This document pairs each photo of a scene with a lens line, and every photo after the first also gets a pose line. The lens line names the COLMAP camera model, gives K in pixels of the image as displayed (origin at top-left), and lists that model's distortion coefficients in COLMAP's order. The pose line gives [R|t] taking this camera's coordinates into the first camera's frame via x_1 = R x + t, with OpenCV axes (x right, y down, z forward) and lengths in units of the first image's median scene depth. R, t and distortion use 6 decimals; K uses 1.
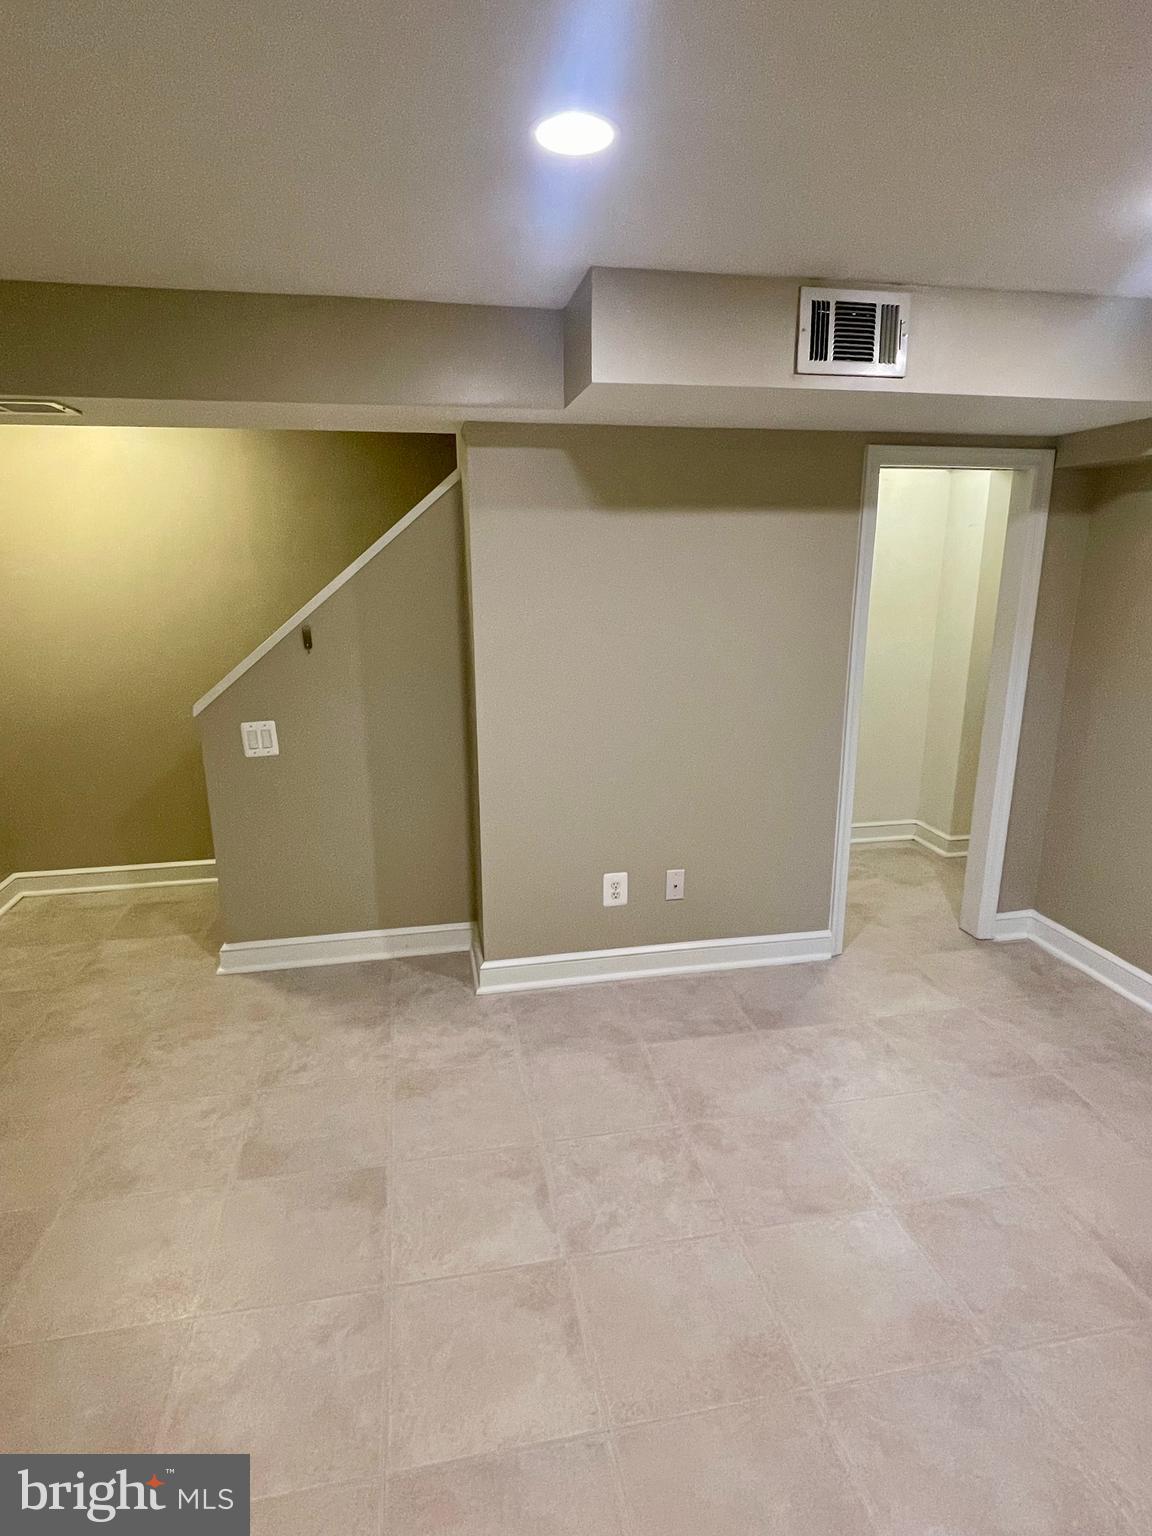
lens RADIAL K [[823.8, 0, 577.0], [0, 823.8, 776.7], [0, 0, 1]] dist [0.023108, -0.043175]
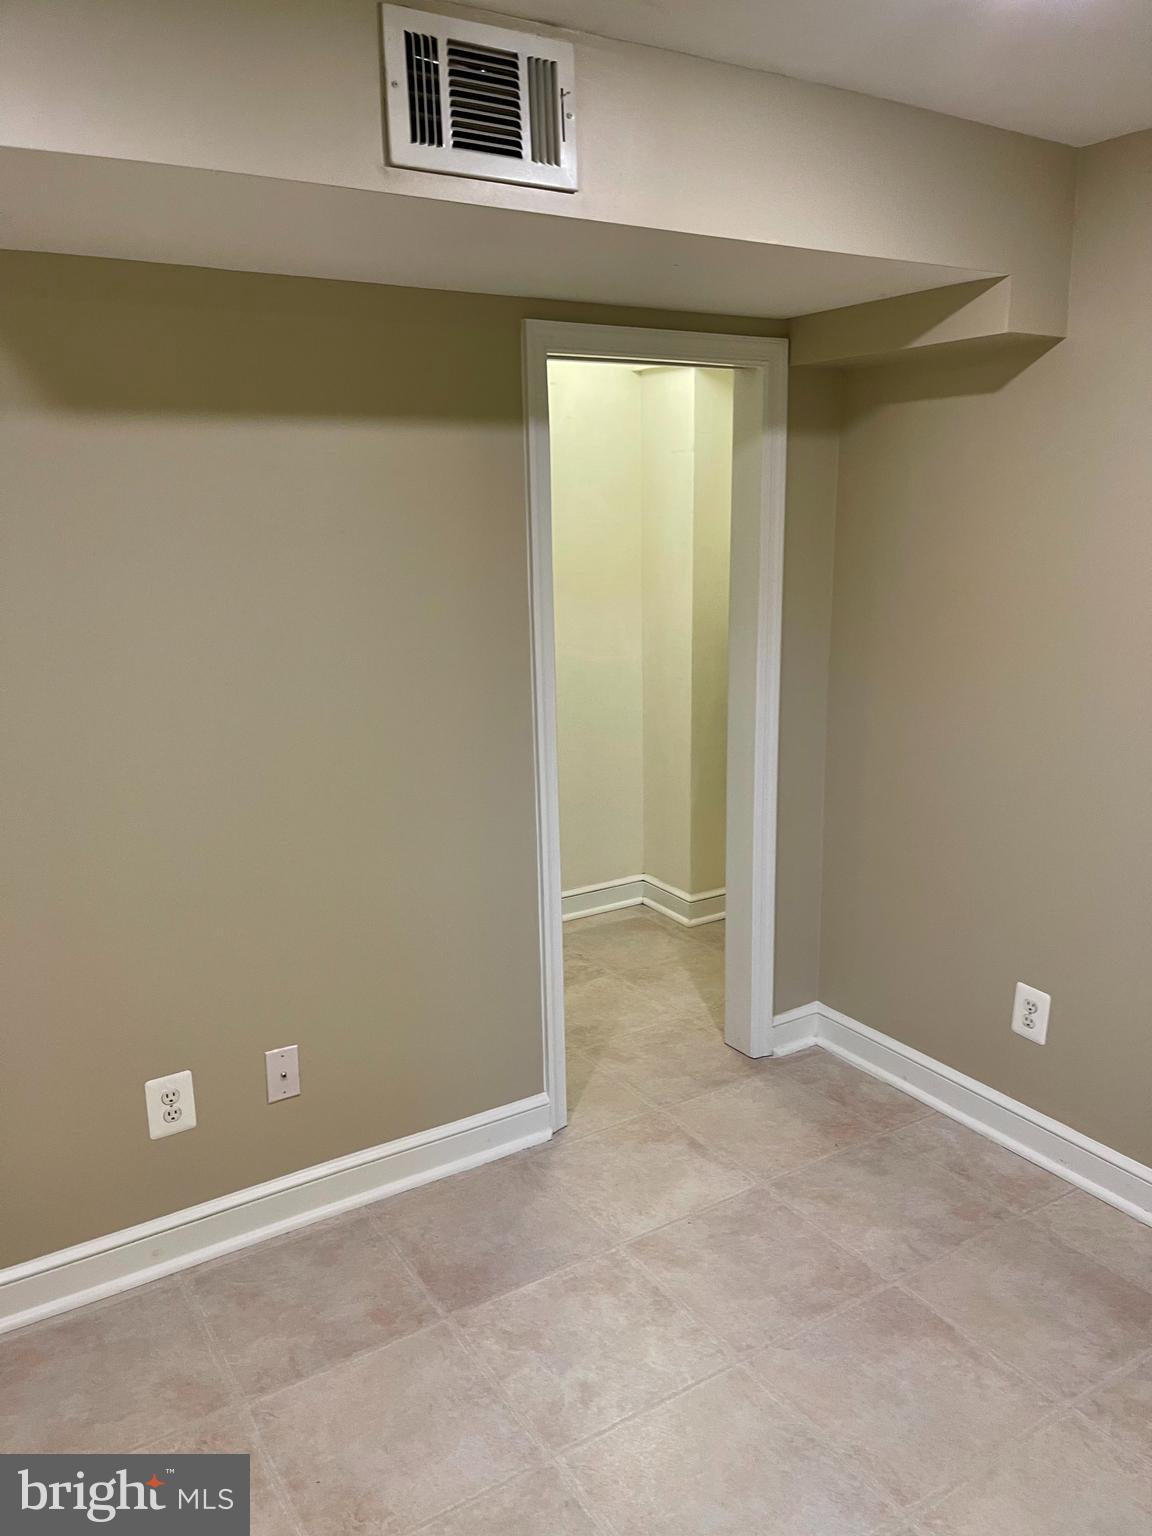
lens RADIAL K [[1162.6, 0, 582.3], [0, 1162.6, 778.7], [0, 0, 1]] dist [0.065179, -0.081013]
pose [[0.933080, -0.093619, 0.347270, 0.052005], [0.102030, 0.994763, -0.005972, -0.047498], [-0.344893, 0.041005, 0.937746, 0.167237]]
